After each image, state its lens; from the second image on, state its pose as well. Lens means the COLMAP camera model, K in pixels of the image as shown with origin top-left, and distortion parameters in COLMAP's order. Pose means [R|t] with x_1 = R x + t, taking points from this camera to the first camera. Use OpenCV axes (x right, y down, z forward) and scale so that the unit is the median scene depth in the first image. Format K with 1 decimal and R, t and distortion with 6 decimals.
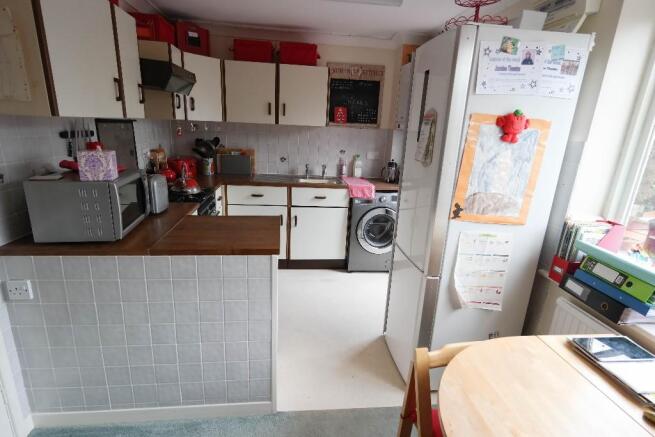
lens RADIAL K [[347.7, 0, 327.3], [0, 347.7, 226.8], [0, 0, 1]] dist [-0.009009, 0.009758]
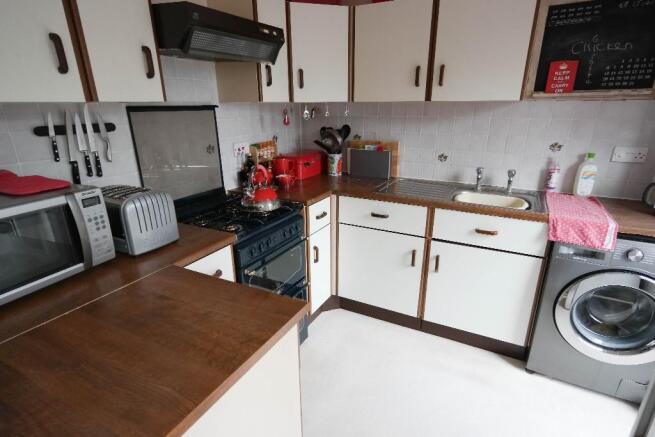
lens RADIAL K [[347.7, 0, 327.3], [0, 347.7, 226.8], [0, 0, 1]] dist [-0.009009, 0.009758]
pose [[0.819866, 0.141928, -0.554685, 0.081518], [-0.116896, 0.989876, 0.080500, -0.111303], [0.560495, -0.001159, 0.828157, 0.416949]]
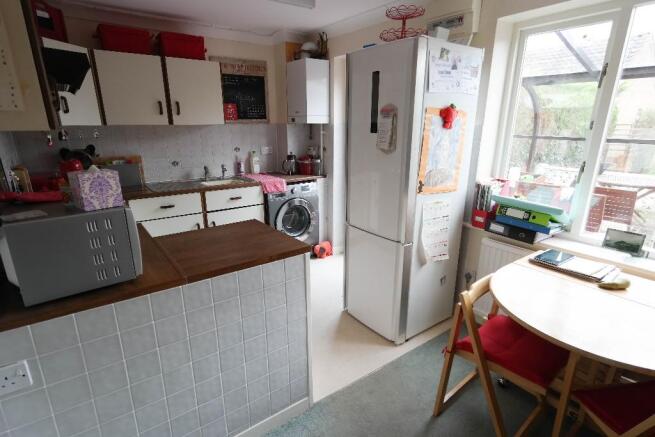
lens RADIAL K [[347.7, 0, 327.3], [0, 347.7, 226.8], [0, 0, 1]] dist [-0.009009, 0.009758]
pose [[0.868162, -0.189217, 0.458794, -0.266964], [0.180183, 0.981558, 0.063861, -0.022925], [-0.462417, 0.027225, 0.886245, 0.030340]]
